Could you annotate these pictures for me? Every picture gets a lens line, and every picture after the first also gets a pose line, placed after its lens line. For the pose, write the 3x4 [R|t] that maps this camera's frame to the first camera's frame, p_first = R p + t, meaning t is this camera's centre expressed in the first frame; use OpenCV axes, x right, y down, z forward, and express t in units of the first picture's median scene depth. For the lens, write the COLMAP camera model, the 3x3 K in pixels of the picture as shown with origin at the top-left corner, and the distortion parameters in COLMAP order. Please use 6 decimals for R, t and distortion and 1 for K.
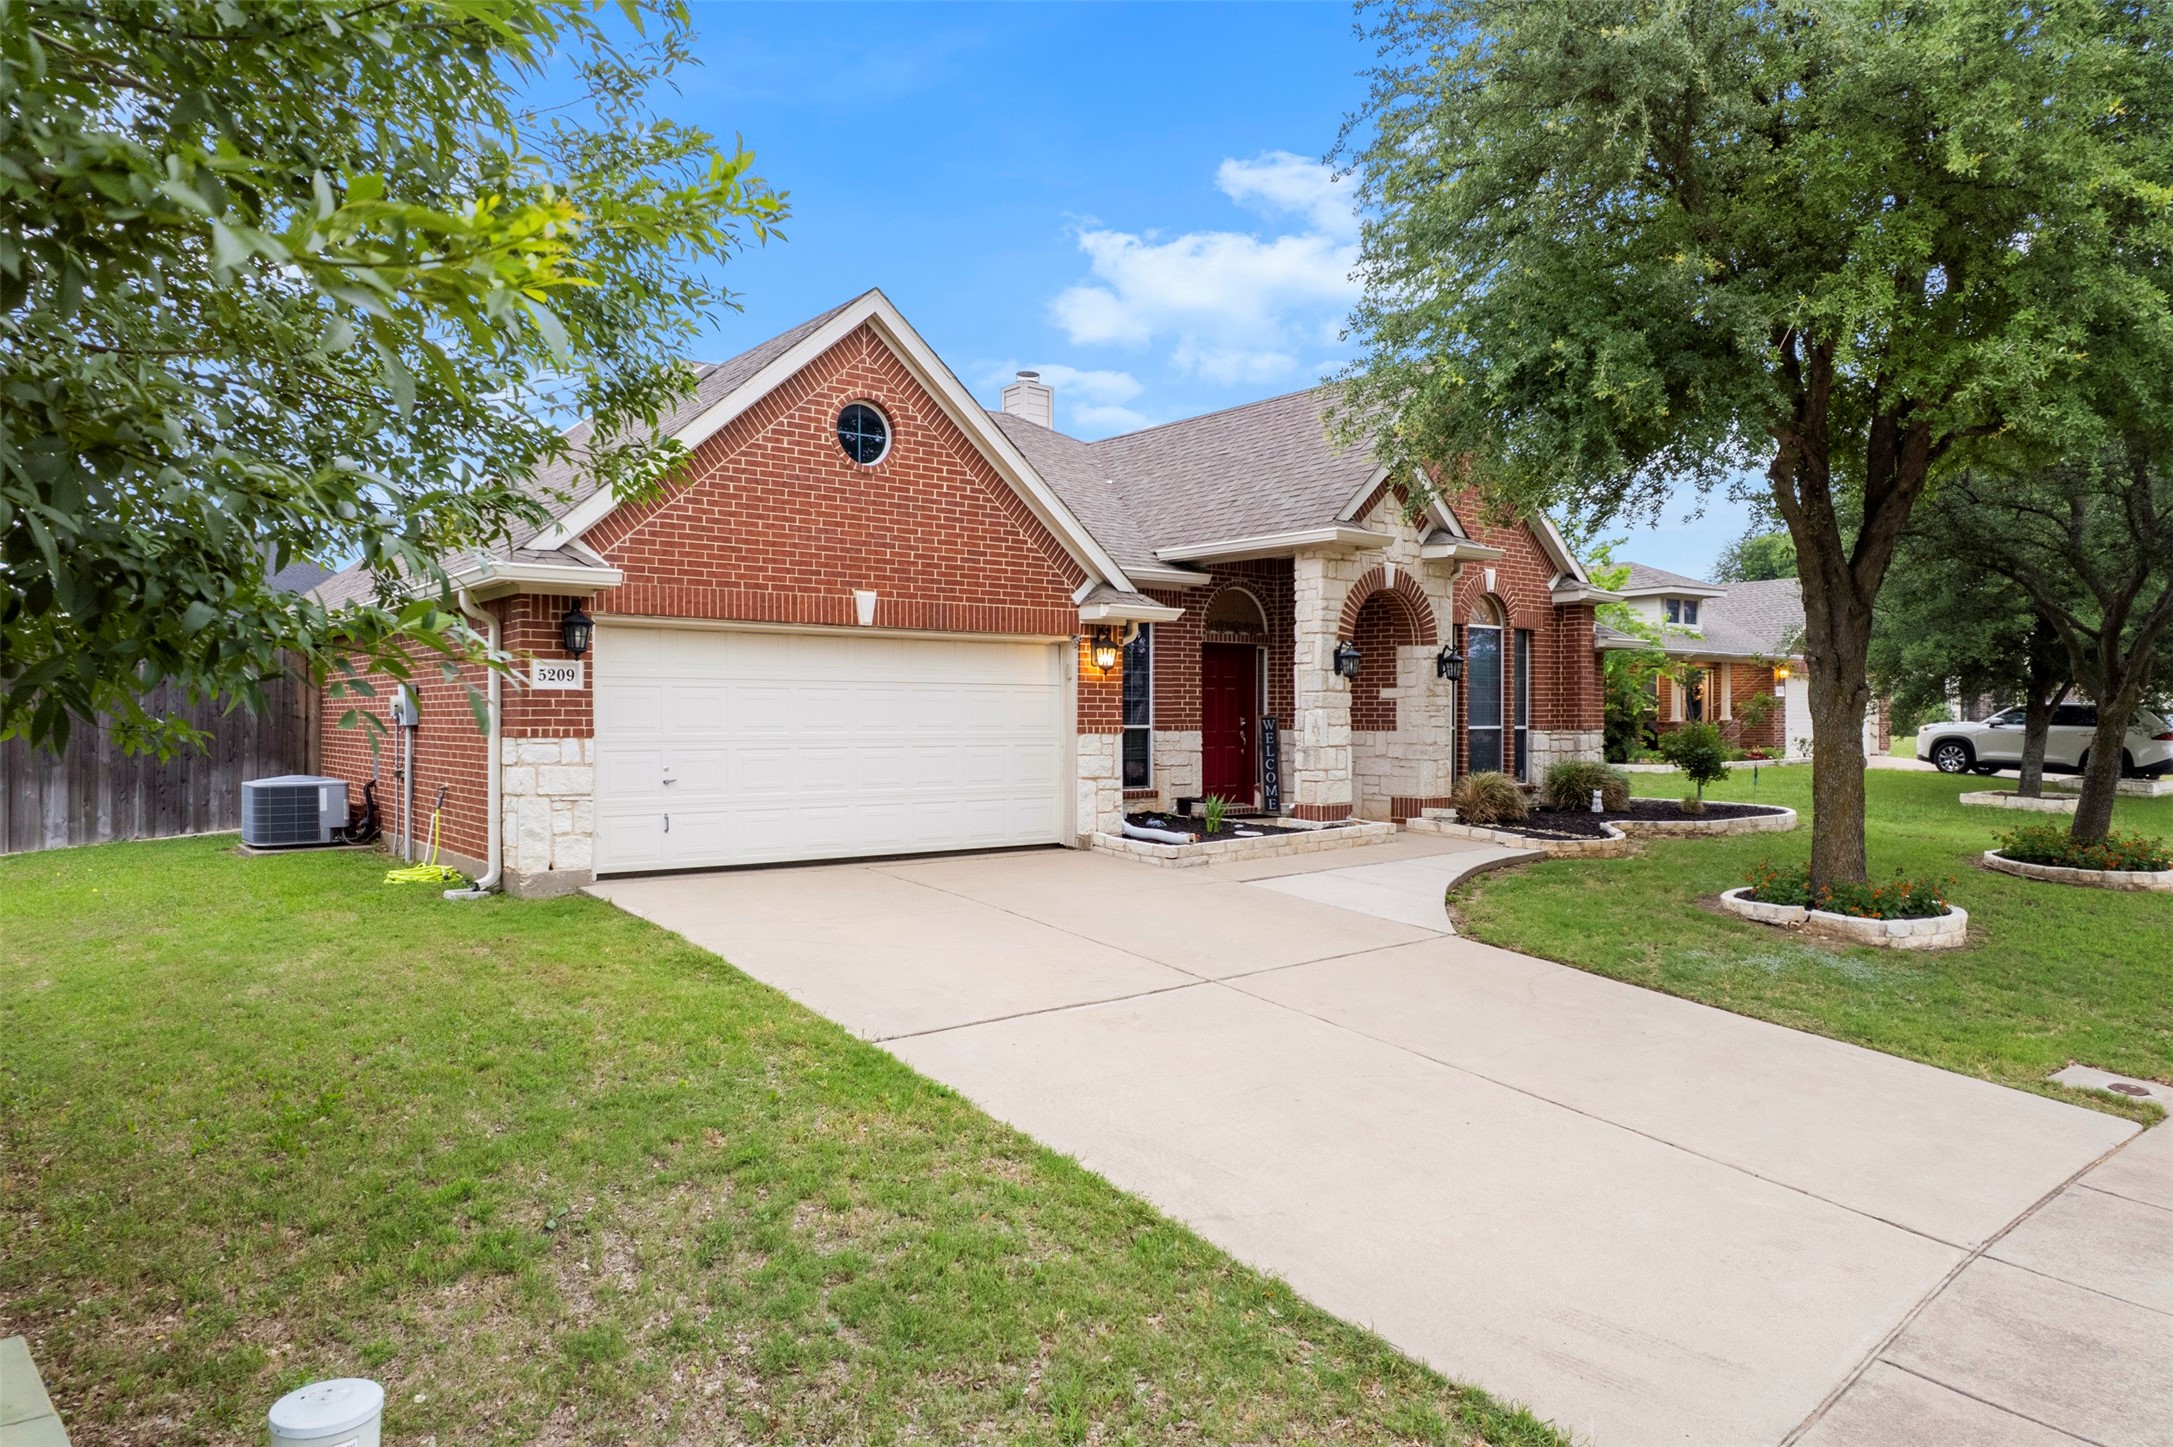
lens RADIAL K [[1396.6, 0, 1086.5], [0, 1396.6, 723.5], [0, 0, 1]] dist [-0.059974, 0.037107]
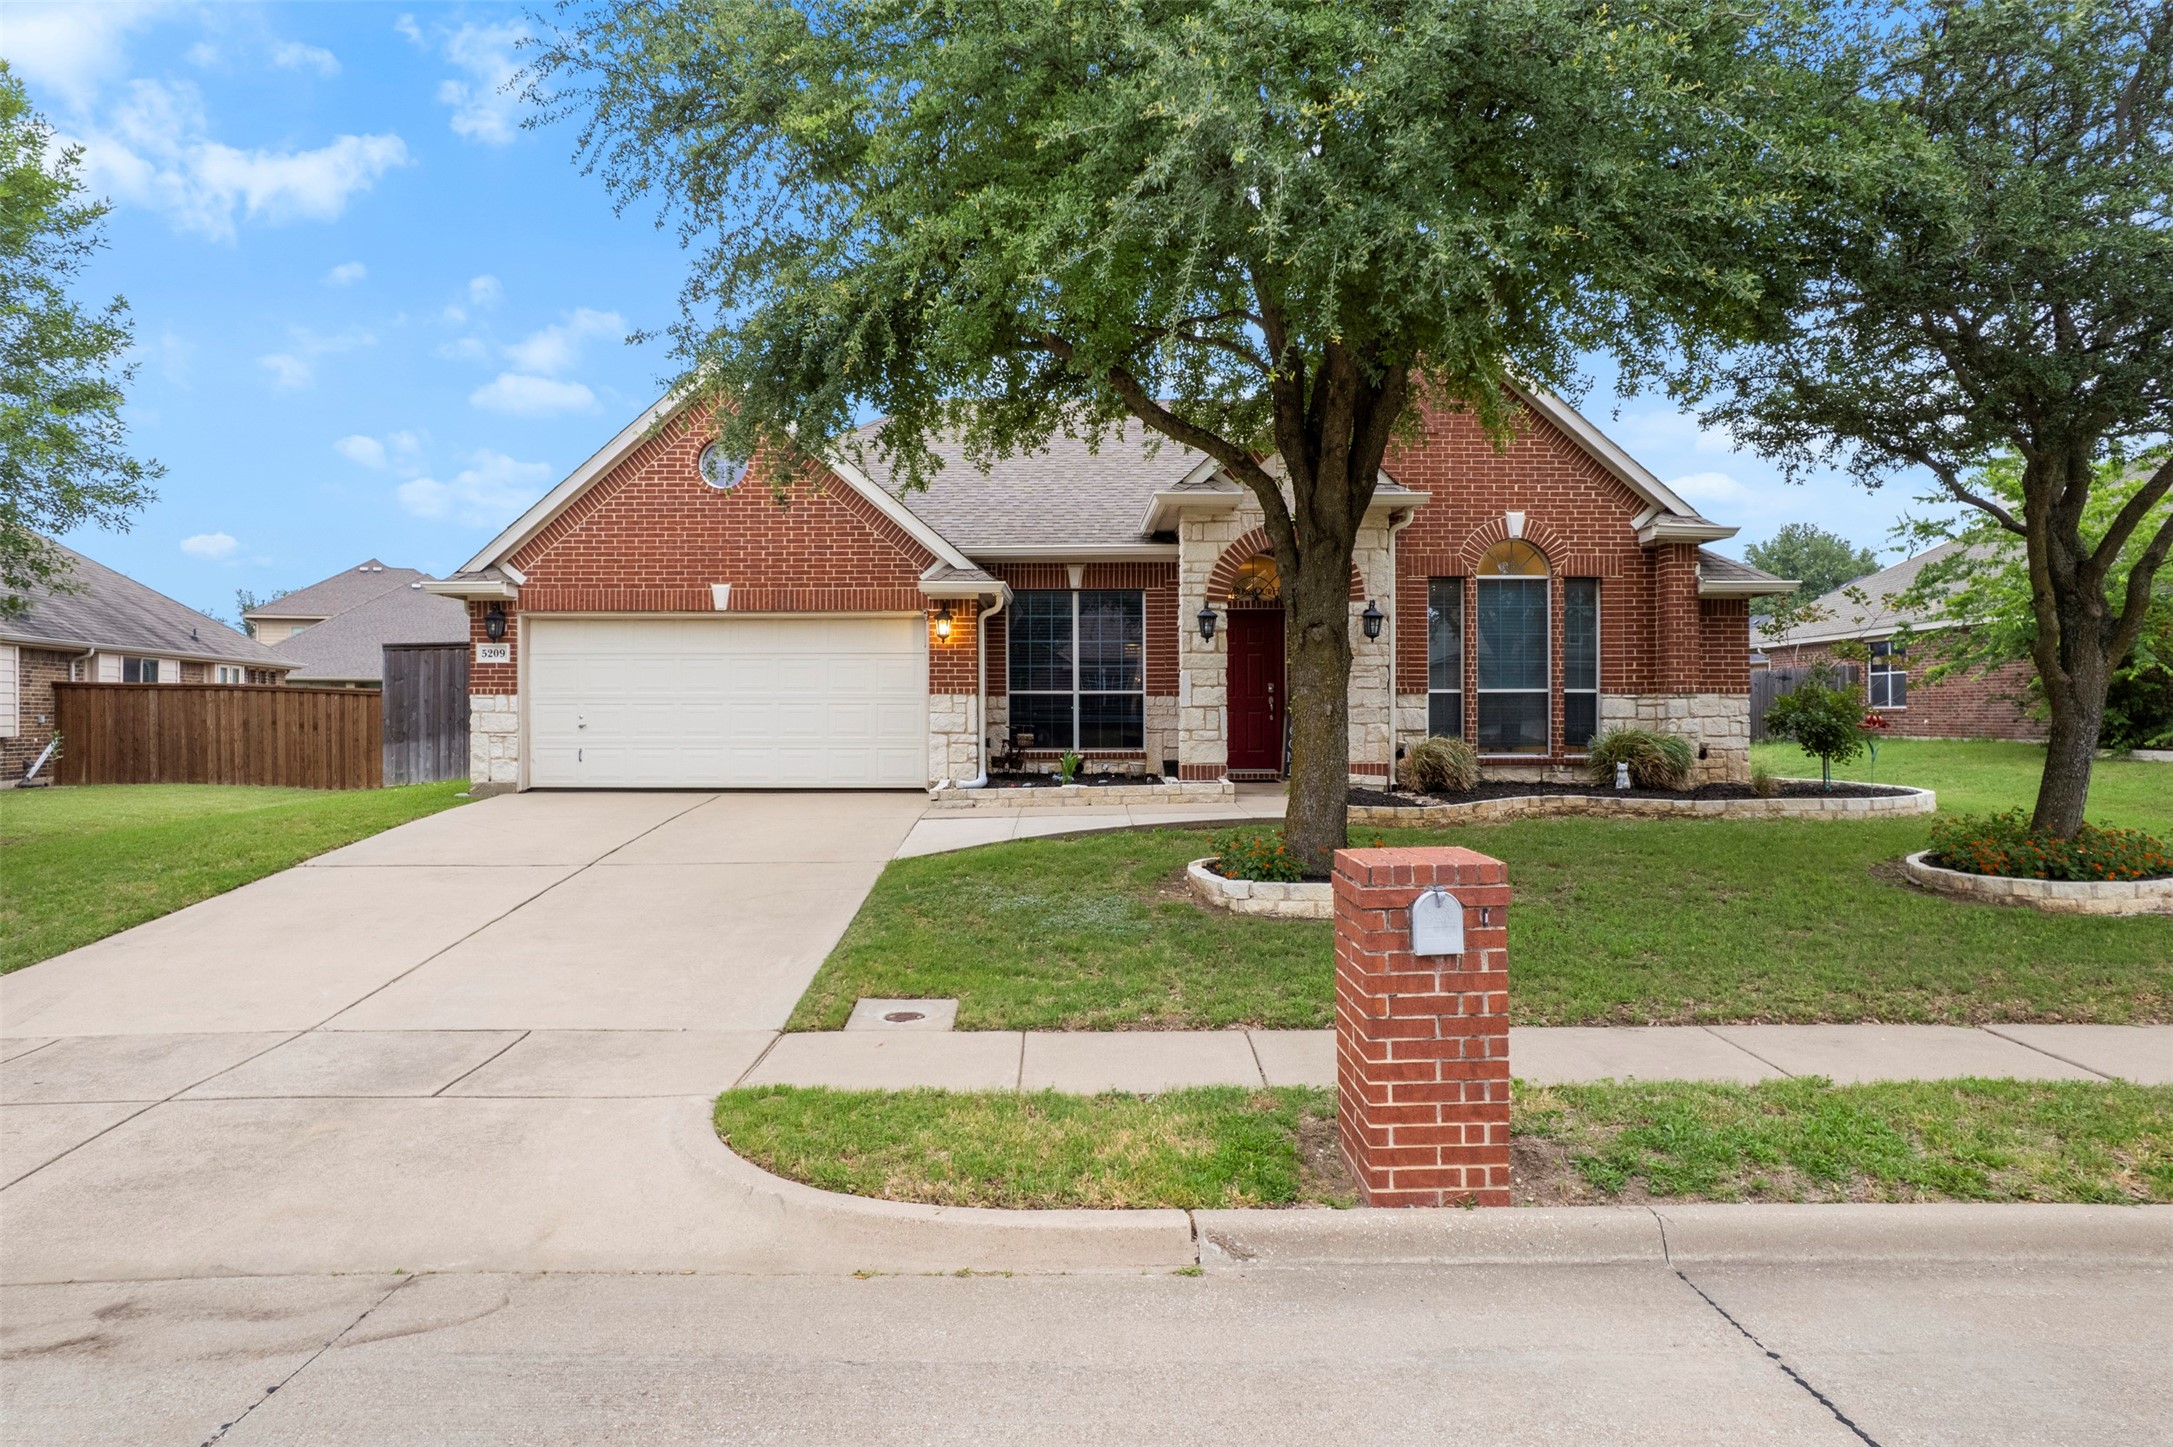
lens RADIAL K [[1396.6, 0, 1086.5], [0, 1396.6, 723.5], [0, 0, 1]] dist [-0.059974, 0.037107]
pose [[0.775521, 0.000489, -0.631322, 0.835931], [-0.001517, 0.999998, -0.001088, 0.033068], [0.631320, 0.001802, 0.775520, 0.181383]]
